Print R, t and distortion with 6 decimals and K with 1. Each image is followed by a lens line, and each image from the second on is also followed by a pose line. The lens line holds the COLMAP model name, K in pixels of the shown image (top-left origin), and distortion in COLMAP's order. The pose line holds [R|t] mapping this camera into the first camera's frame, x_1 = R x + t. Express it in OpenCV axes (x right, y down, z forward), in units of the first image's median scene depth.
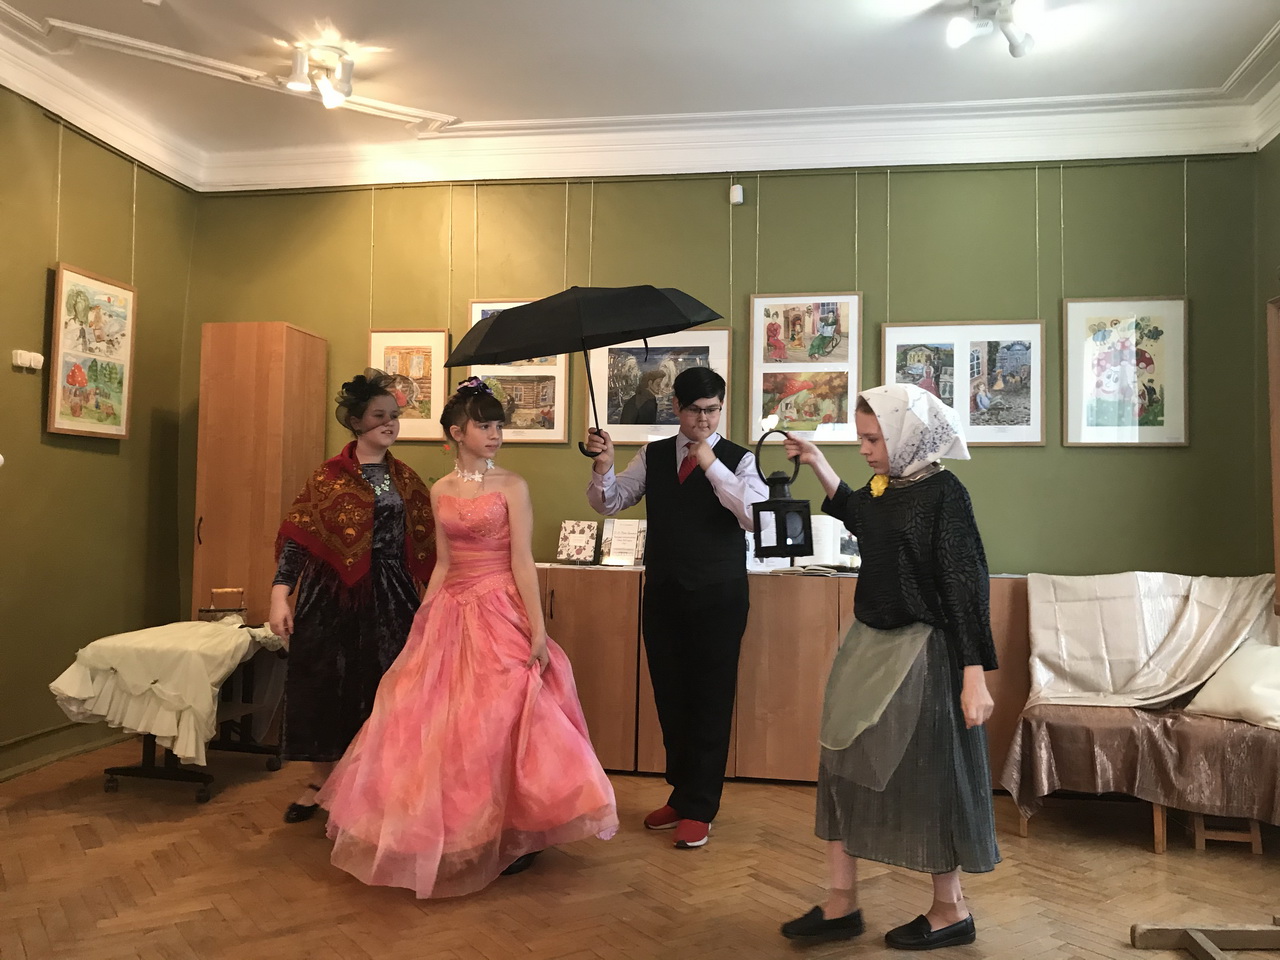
lens RADIAL K [[1045.2, 0, 628.6], [0, 1045.2, 476.6], [0, 0, 1]] dist [0.060887, -0.075540]
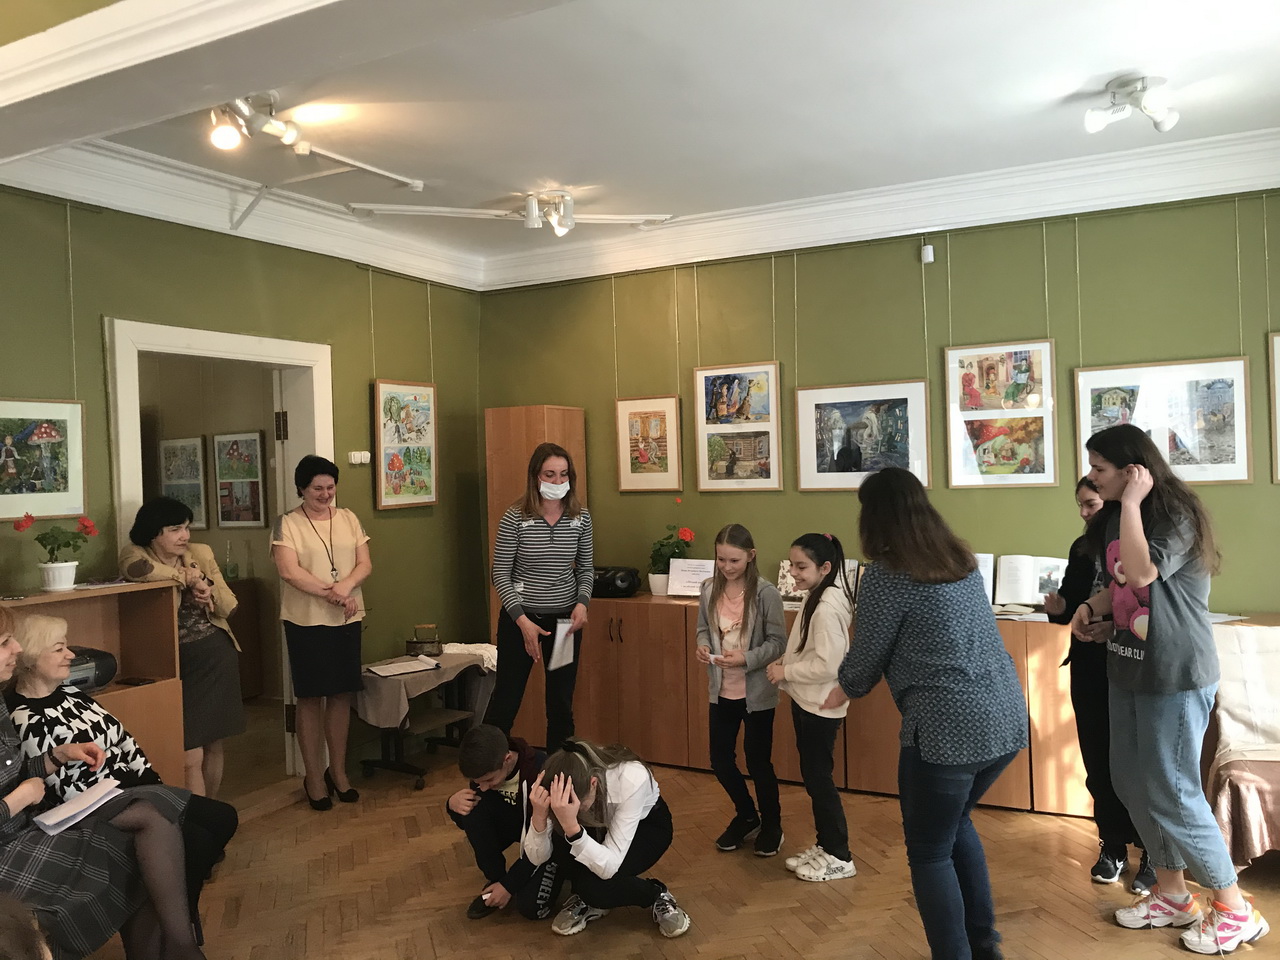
lens RADIAL K [[1045.2, 0, 632.5], [0, 1045.2, 478.5], [0, 0, 1]] dist [0.060887, -0.075540]
pose [[0.949397, -0.043289, -0.311080, 0.143740], [0.058955, 0.997413, 0.041131, -0.104928], [0.308495, -0.057389, 0.949493, -0.123437]]
